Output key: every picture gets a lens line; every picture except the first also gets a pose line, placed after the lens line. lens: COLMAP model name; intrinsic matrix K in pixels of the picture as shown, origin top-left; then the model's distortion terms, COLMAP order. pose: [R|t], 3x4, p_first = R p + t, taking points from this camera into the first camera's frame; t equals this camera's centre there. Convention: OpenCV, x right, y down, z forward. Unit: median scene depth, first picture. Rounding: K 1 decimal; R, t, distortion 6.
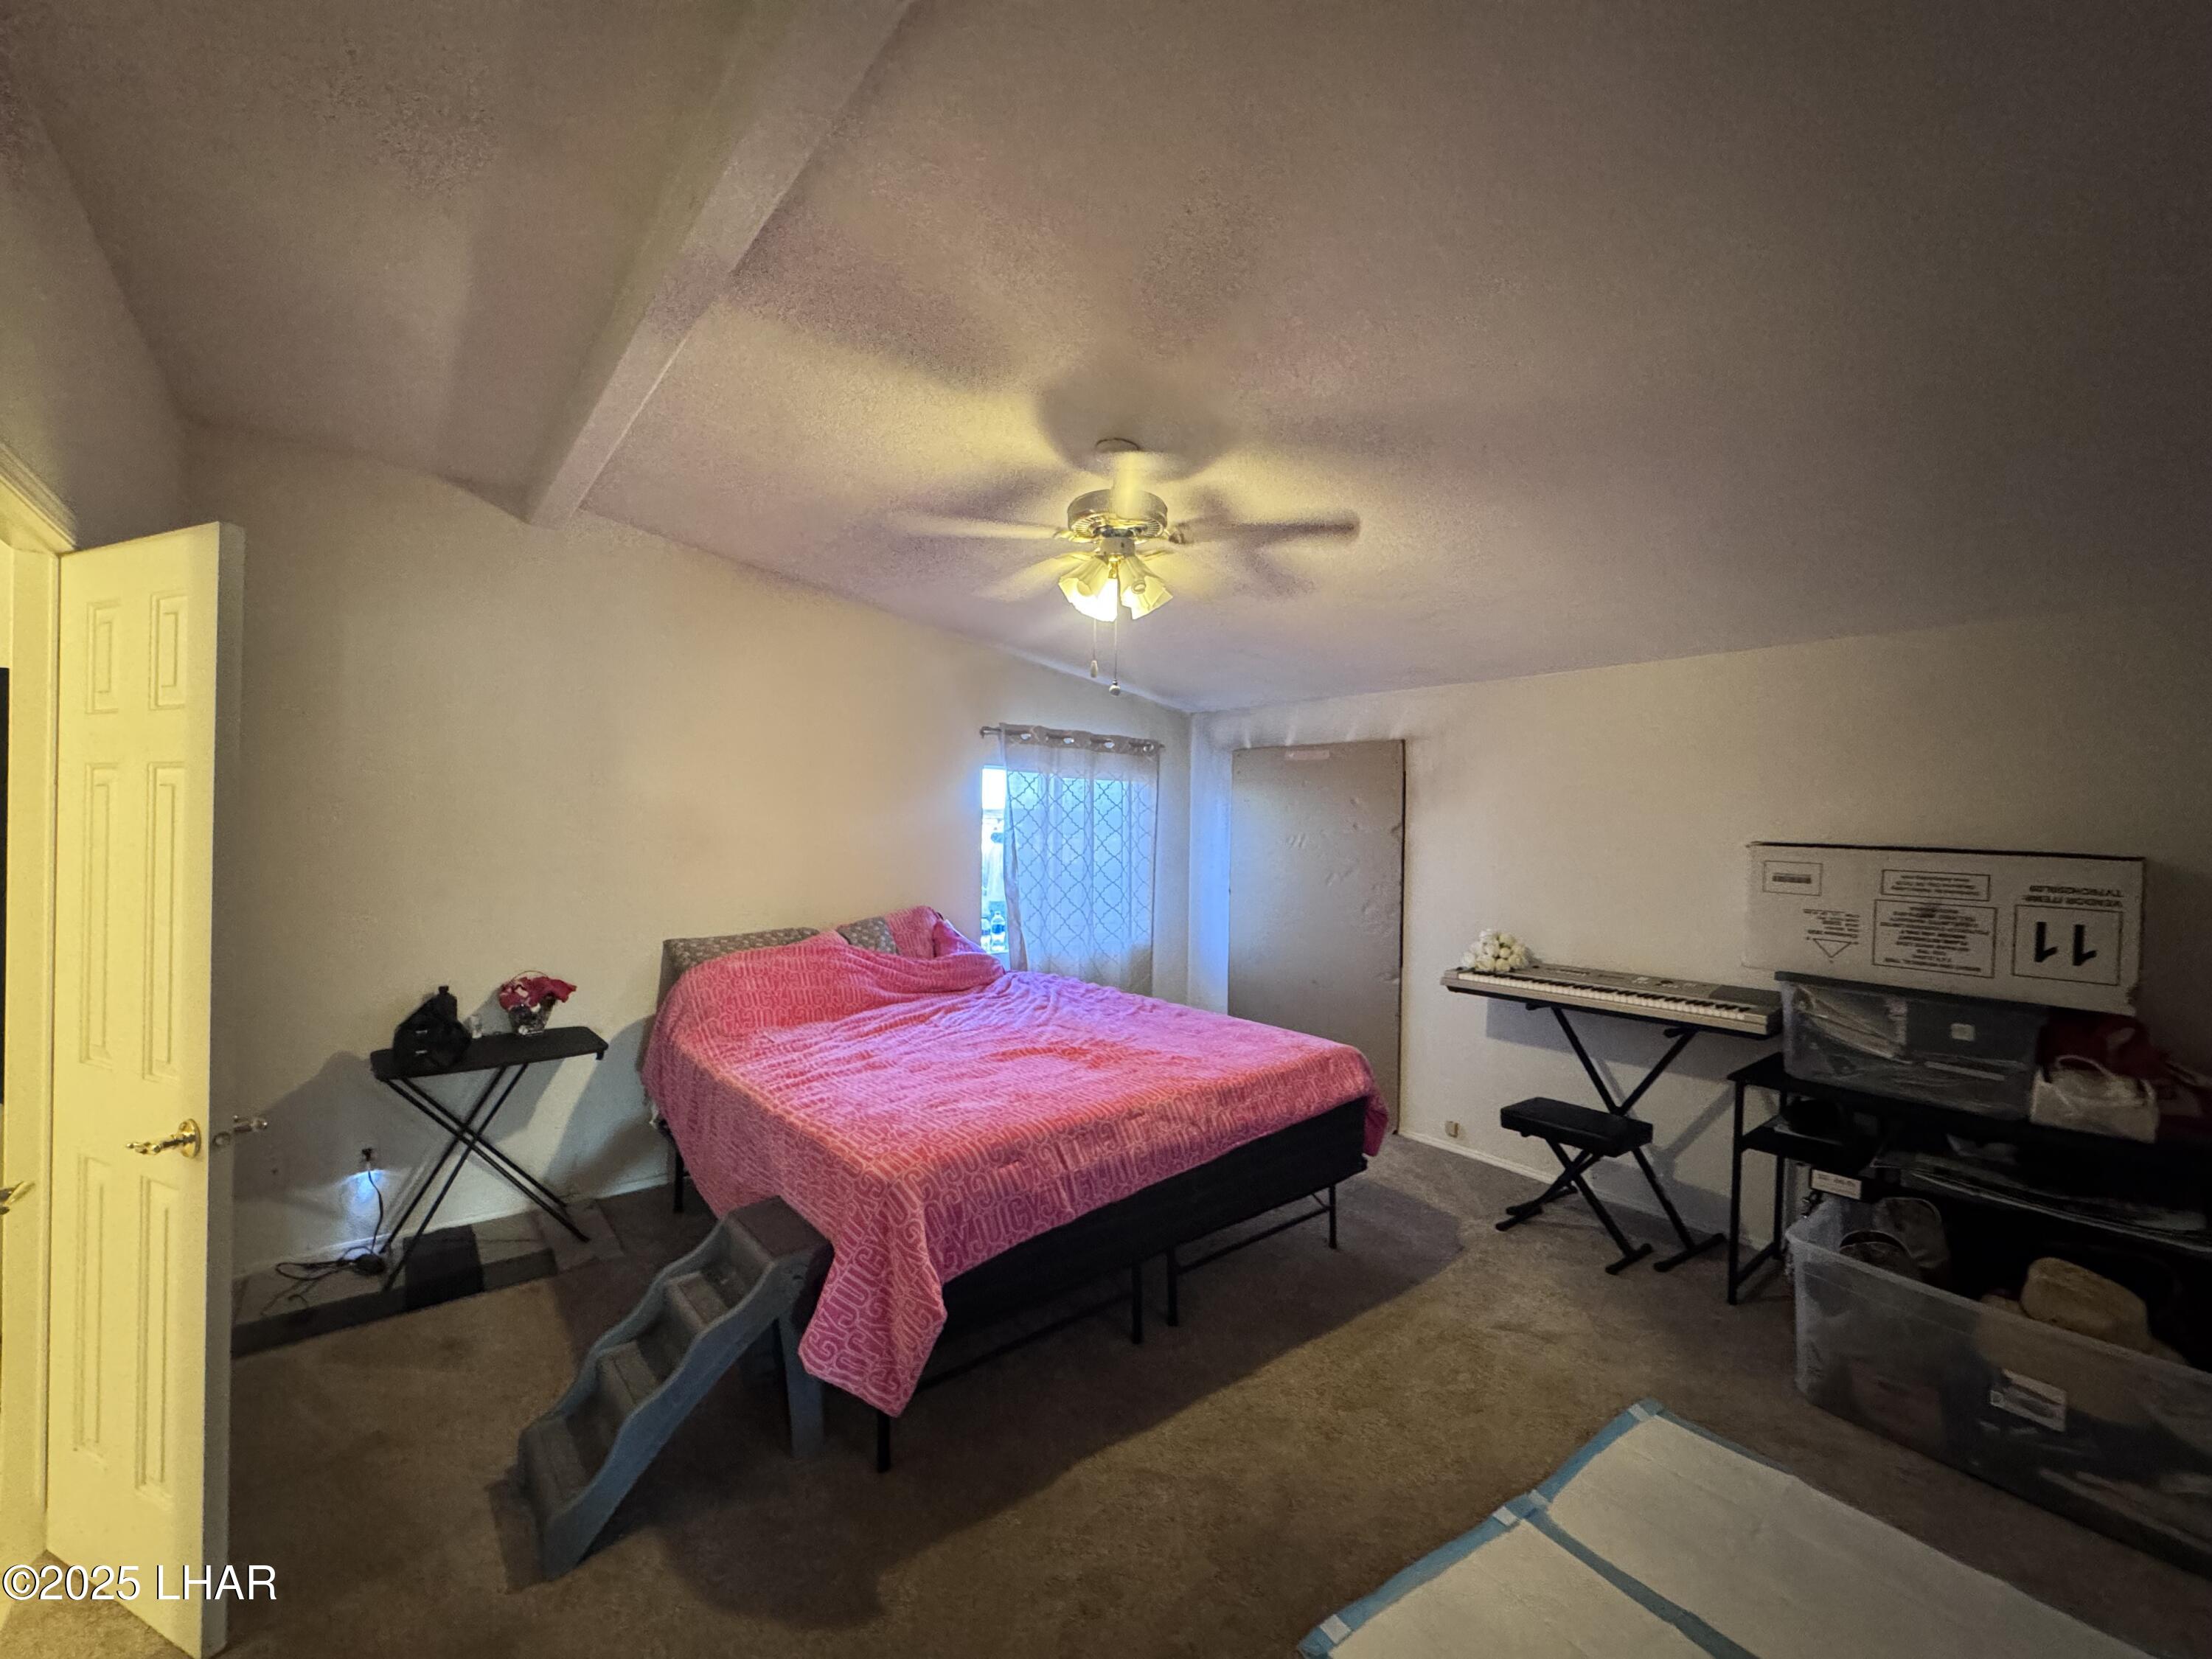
lens RADIAL K [[886.8, 0, 1102.8], [0, 886.8, 833.7], [0, 0, 1]] dist [-0.006605, 0.001253]
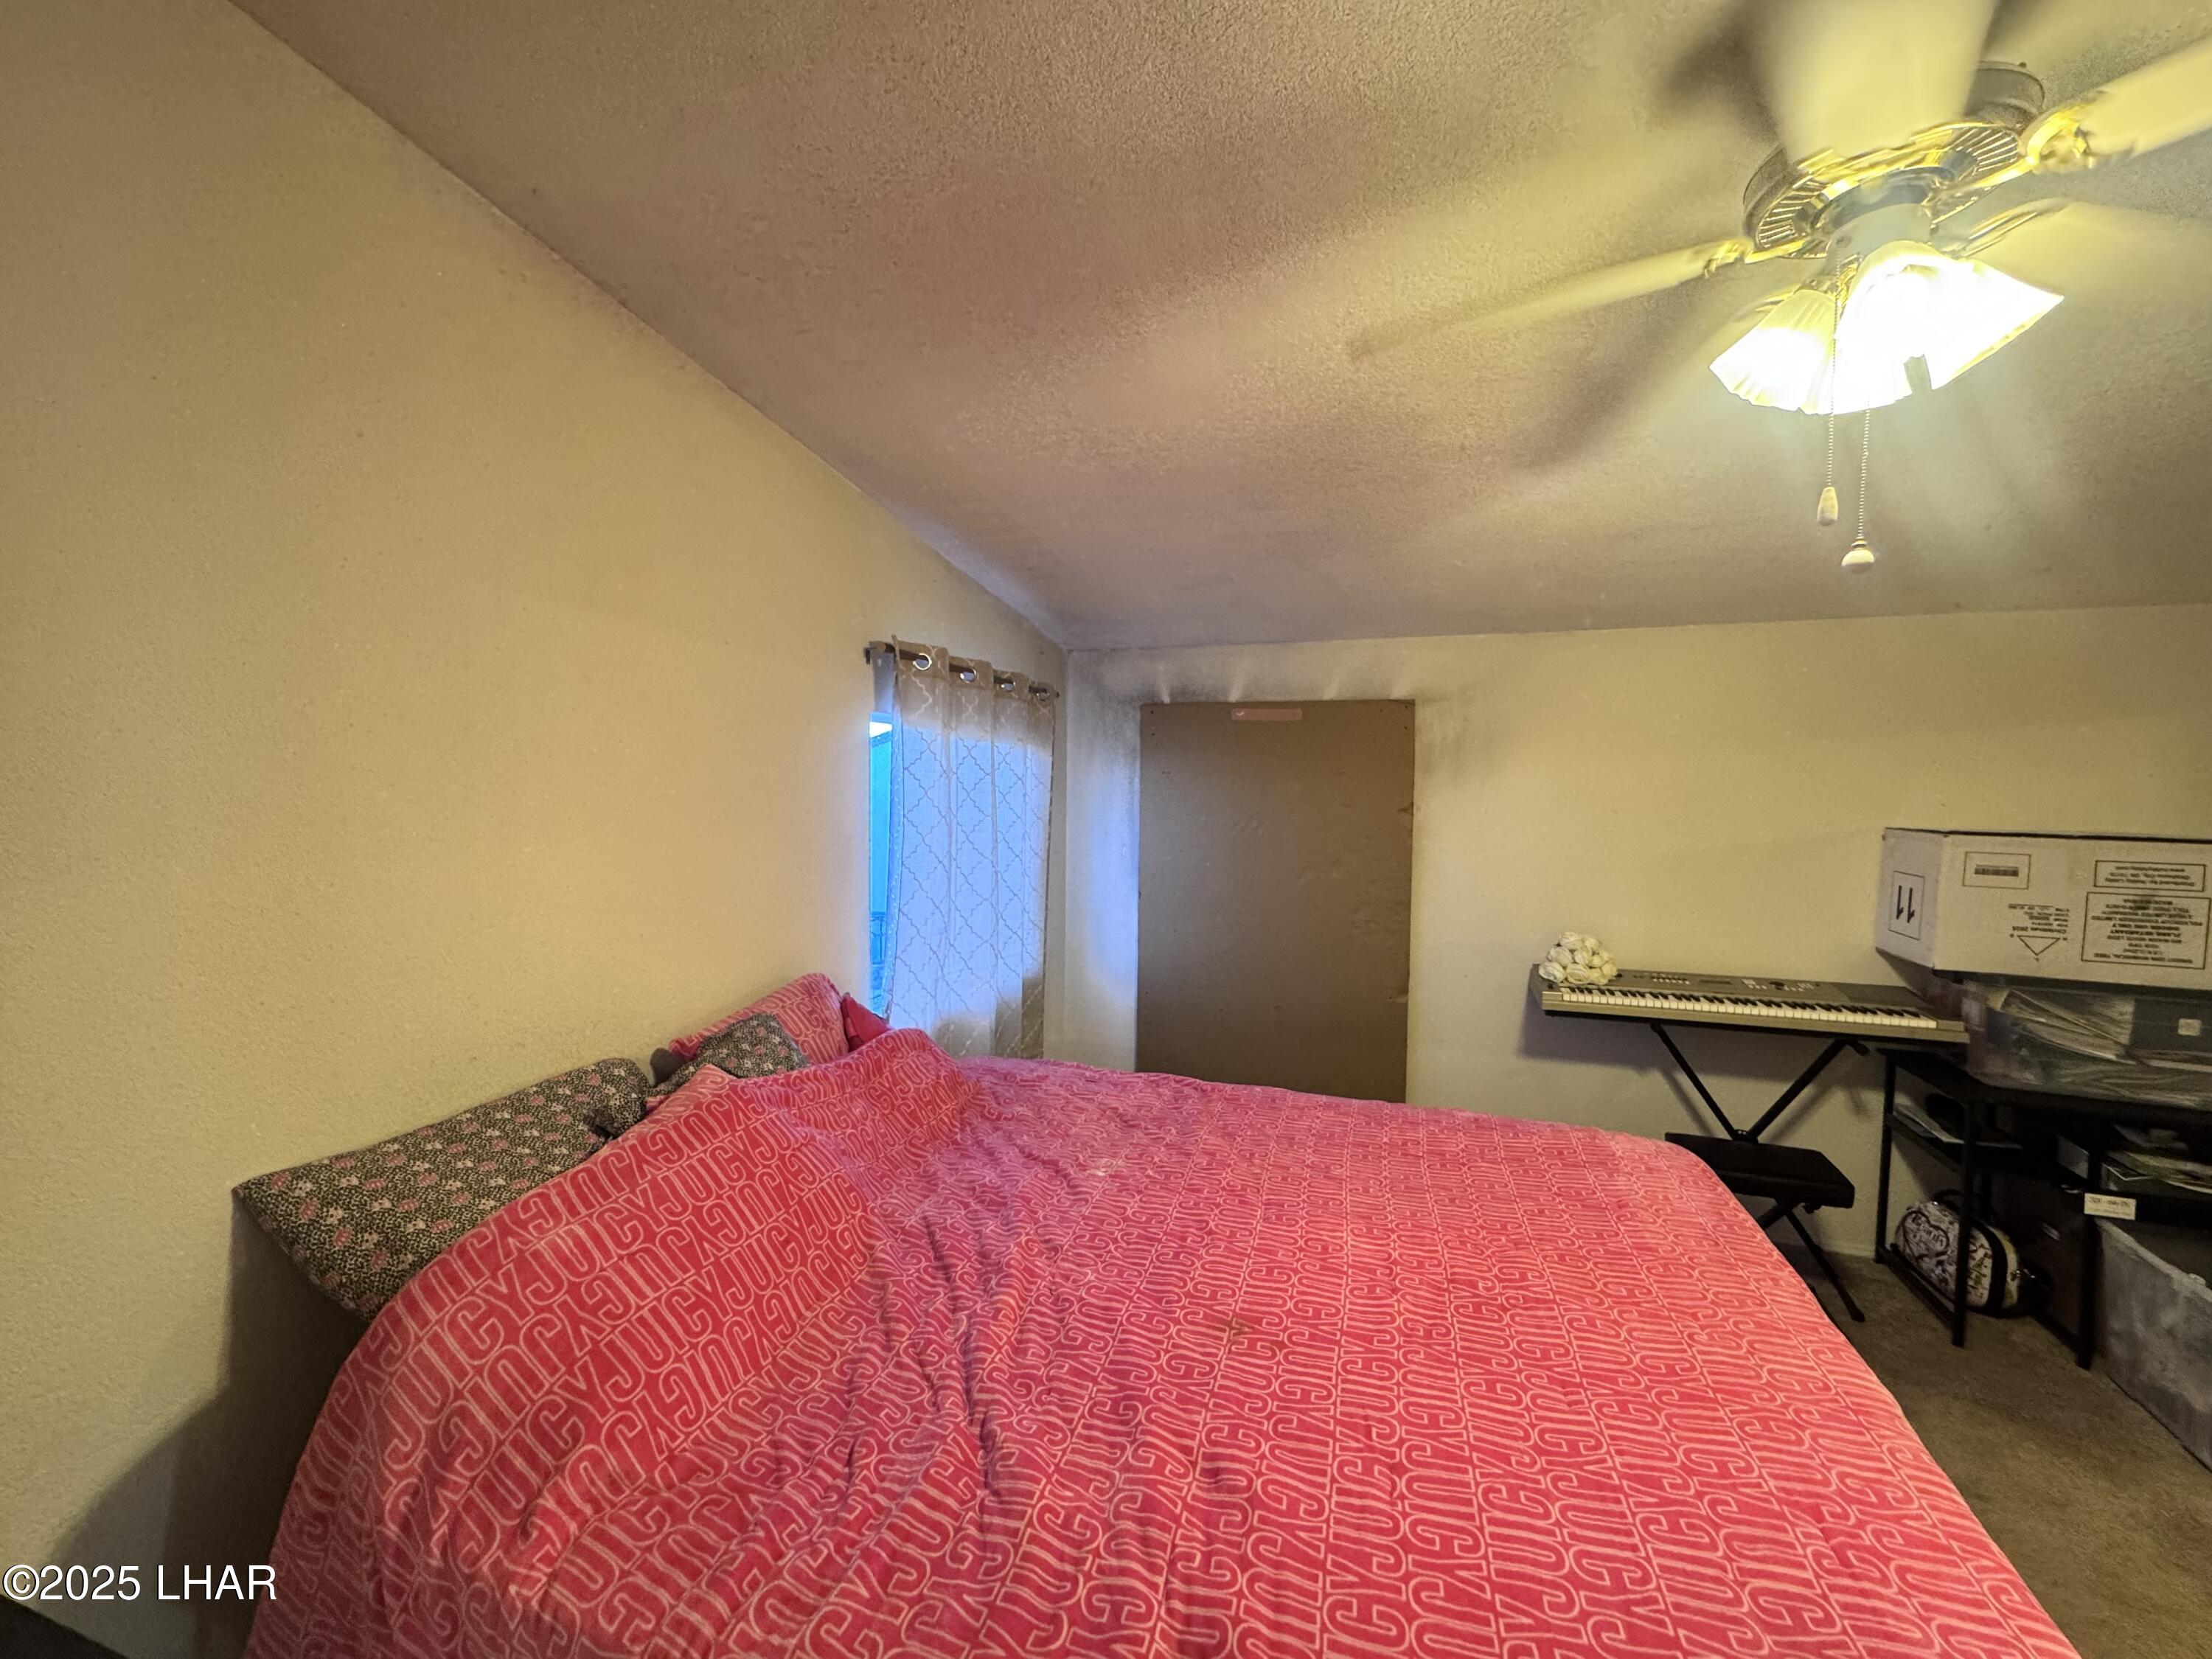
lens RADIAL K [[886.8, 0, 1114.8], [0, 886.8, 827.8], [0, 0, 1]] dist [-0.006605, 0.001253]
pose [[0.859446, -0.021944, 0.510756, -0.472546], [0.005152, 0.999399, 0.034269, -0.030205], [-0.511201, -0.026821, 0.859042, 0.688194]]
